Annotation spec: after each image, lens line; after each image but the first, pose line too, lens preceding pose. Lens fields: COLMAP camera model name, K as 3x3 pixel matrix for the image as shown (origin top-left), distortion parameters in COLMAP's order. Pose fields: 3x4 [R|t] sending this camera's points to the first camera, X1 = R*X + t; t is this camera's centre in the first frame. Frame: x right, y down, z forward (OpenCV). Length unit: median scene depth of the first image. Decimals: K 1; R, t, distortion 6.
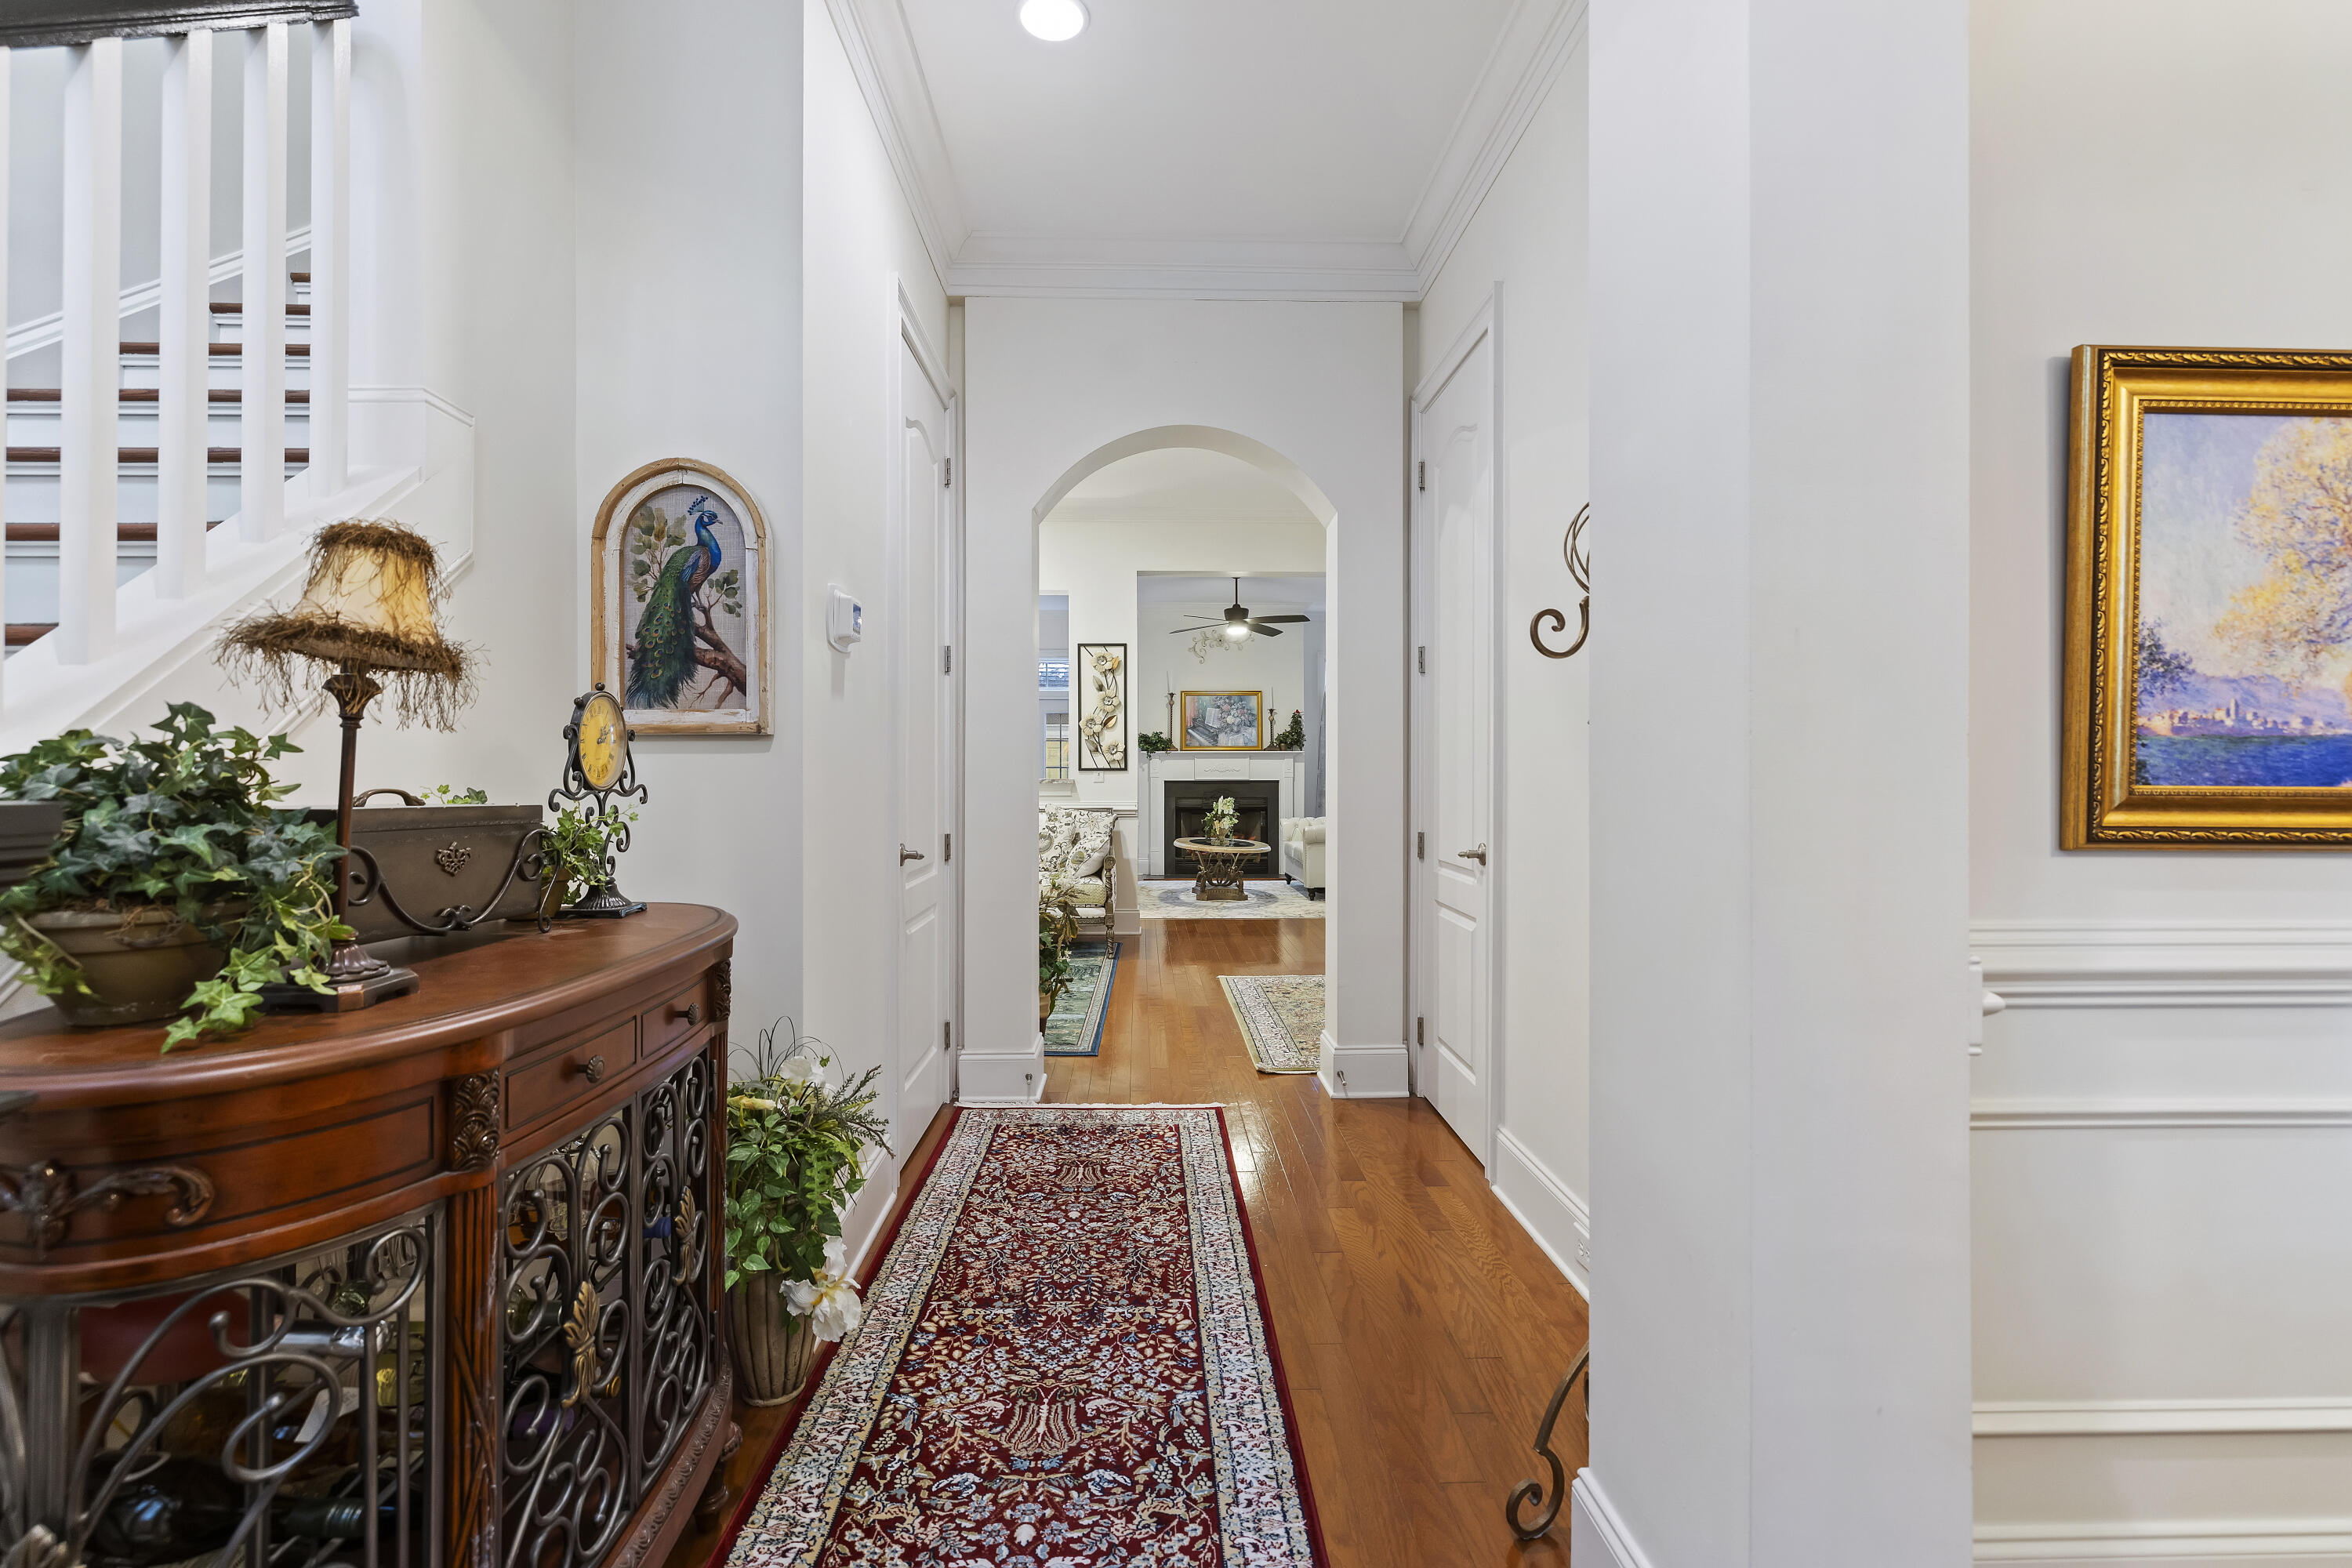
lens RADIAL K [[1028.0, 0, 1171.5], [0, 1028.0, 770.1], [0, 0, 1]] dist [0.004845, 0.000362]
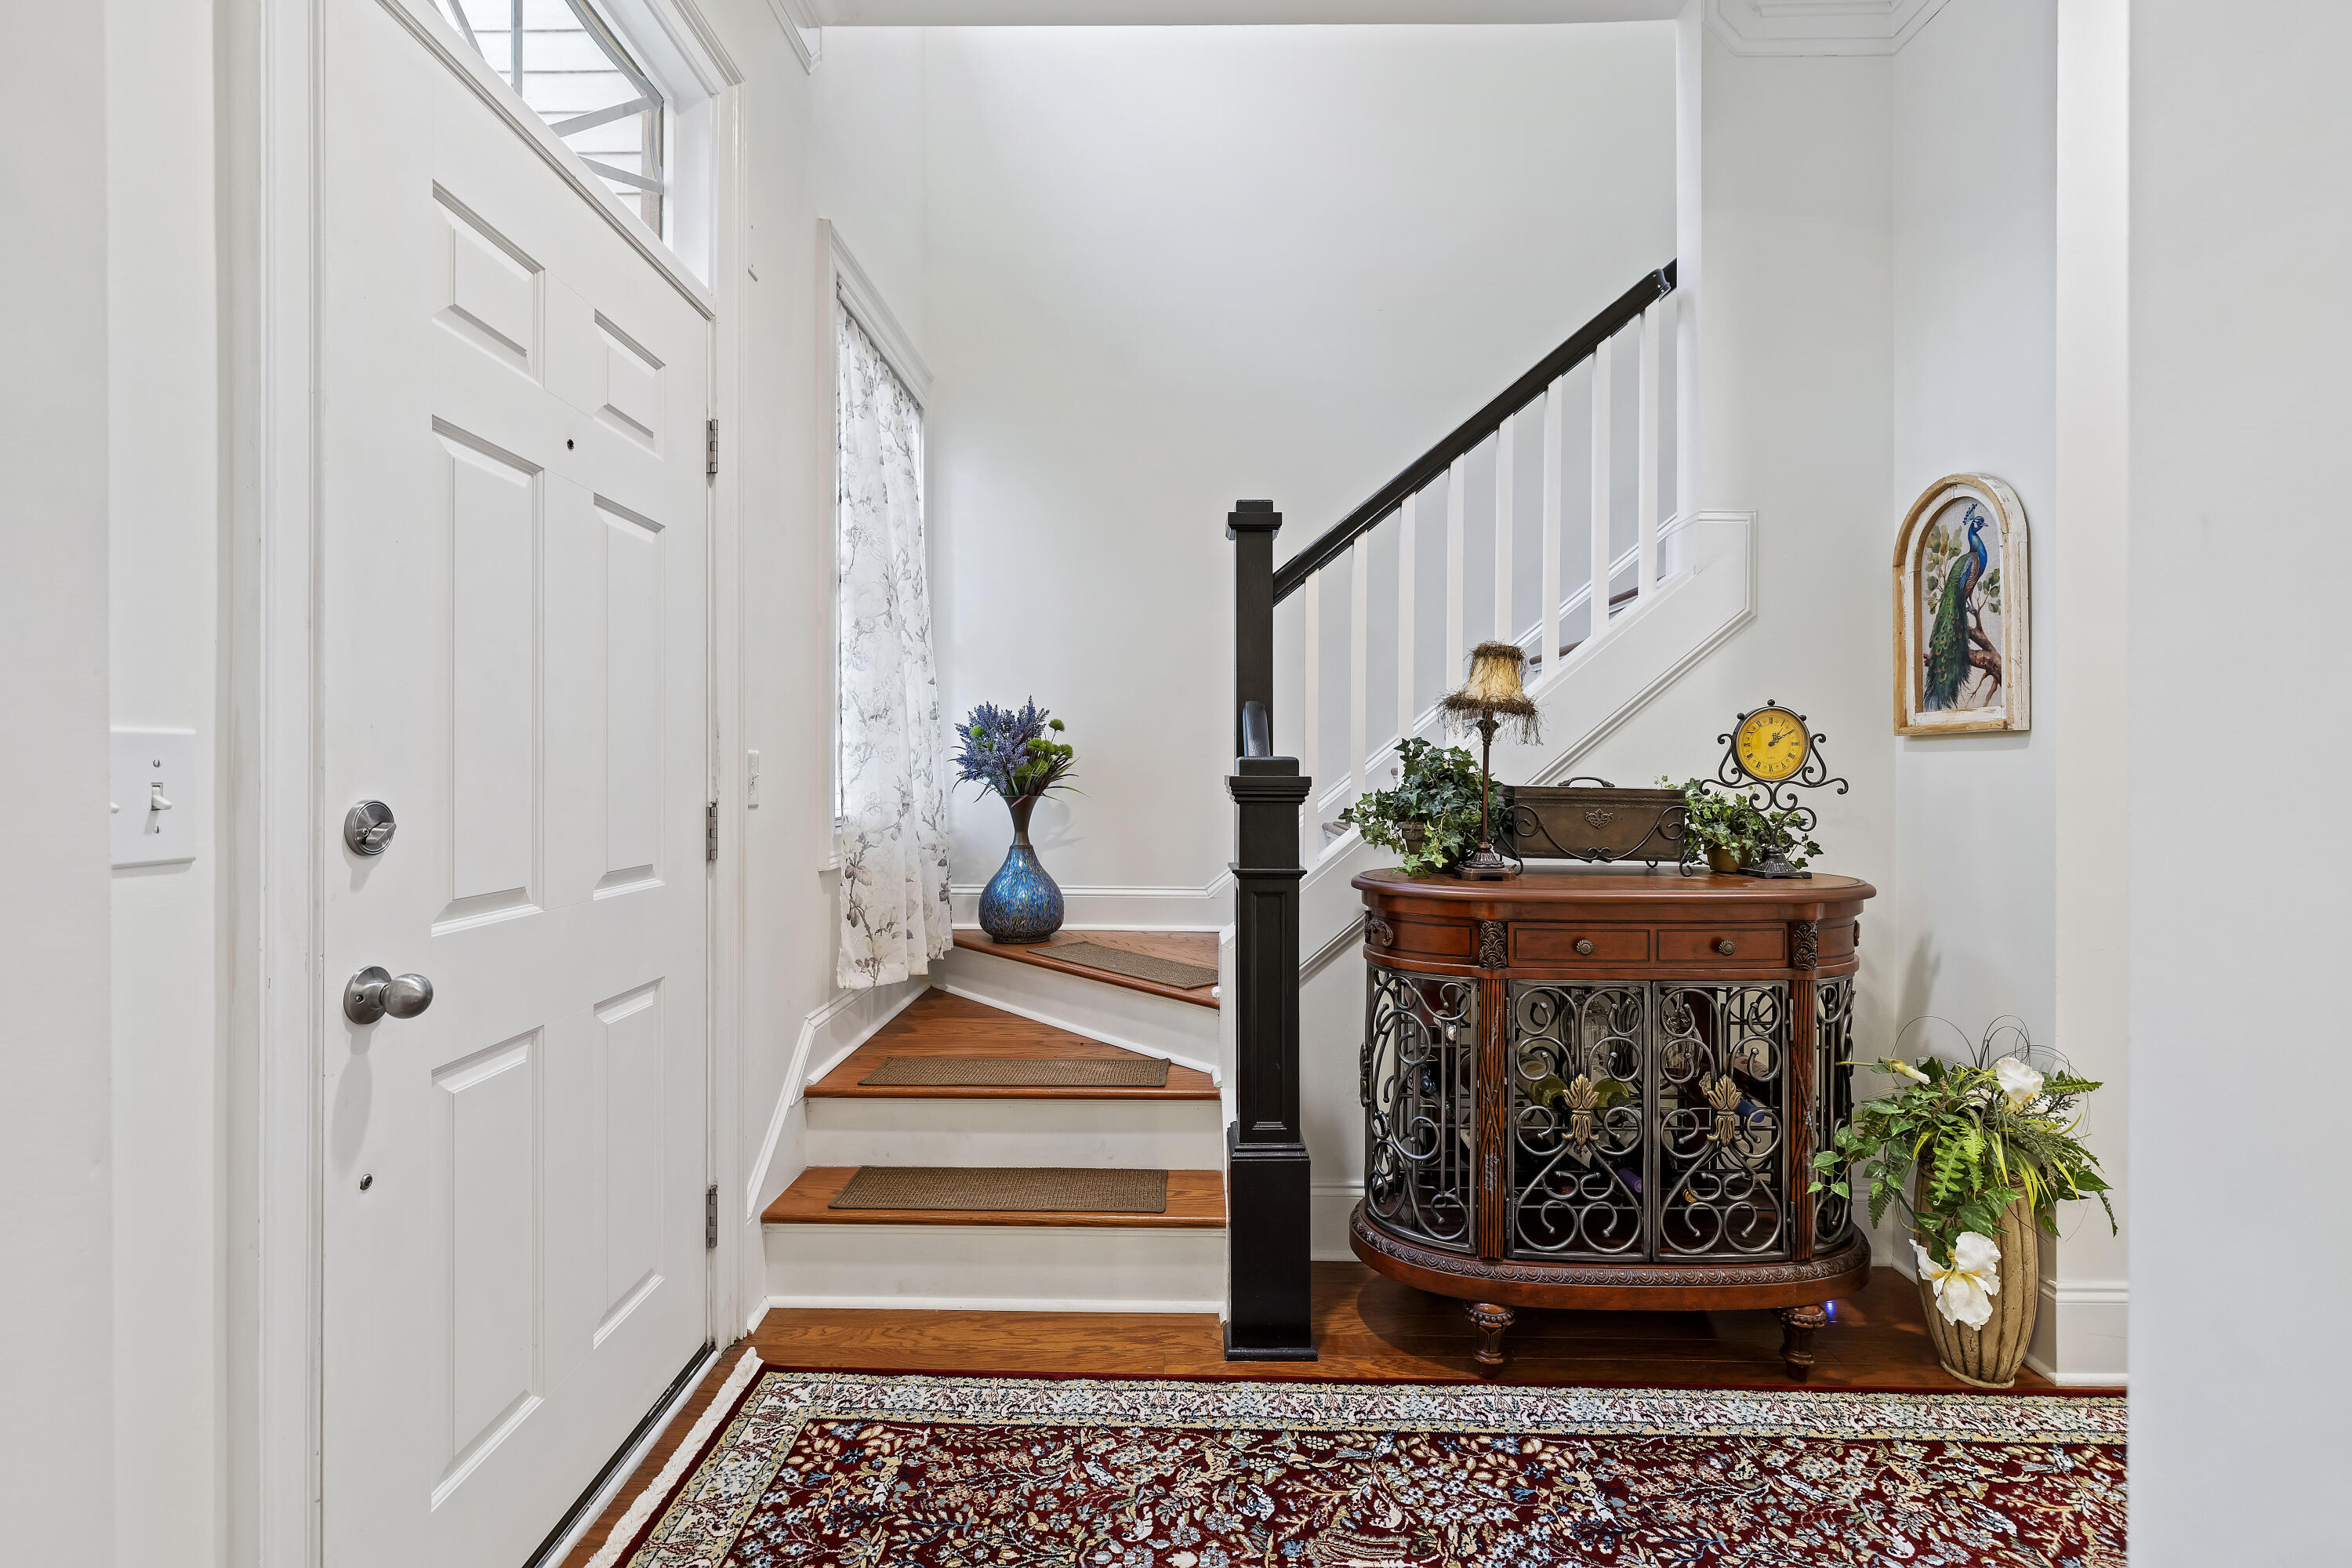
lens RADIAL K [[1028.0, 0, 1173.3], [0, 1028.0, 773.4], [0, 0, 1]] dist [0.004845, 0.000362]
pose [[-0.035673, 0.009729, -0.999316, 0.622257], [-0.001298, 0.999951, 0.009782, -0.002102], [0.999363, 0.001646, -0.035659, 0.226207]]
